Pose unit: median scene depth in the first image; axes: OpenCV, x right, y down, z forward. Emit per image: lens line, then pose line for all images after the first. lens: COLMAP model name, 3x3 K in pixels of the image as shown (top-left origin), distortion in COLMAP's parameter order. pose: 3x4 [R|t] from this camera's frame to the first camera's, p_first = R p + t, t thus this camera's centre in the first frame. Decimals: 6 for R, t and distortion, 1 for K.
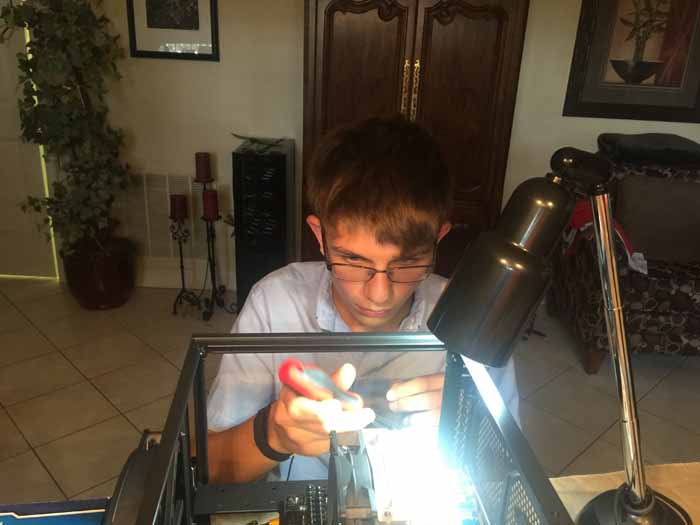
lens RADIAL K [[595.3, 0, 348.7], [0, 595.3, 261.2], [0, 0, 1]] dist [0.078560, -0.123666]
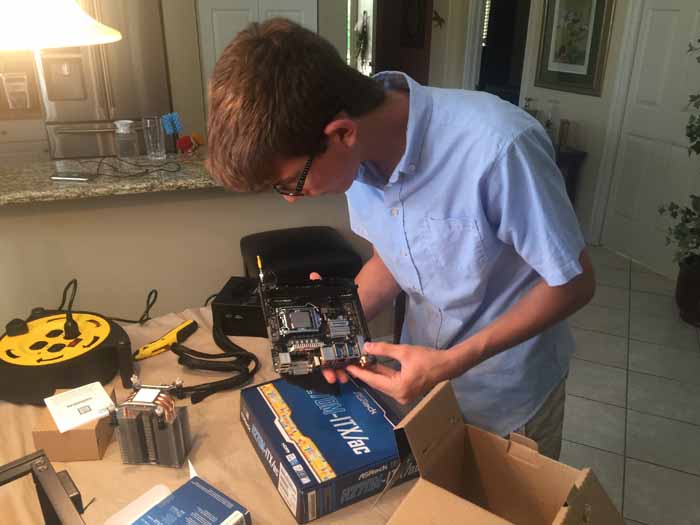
lens RADIAL K [[595.3, 0, 348.7], [0, 595.3, 261.1], [0, 0, 1]] dist [0.078560, -0.123666]
pose [[0.379815, 0.320458, -0.867783, 0.240335], [-0.317626, 0.926227, 0.203020, -0.045411], [0.868824, 0.198520, 0.453580, 0.013109]]
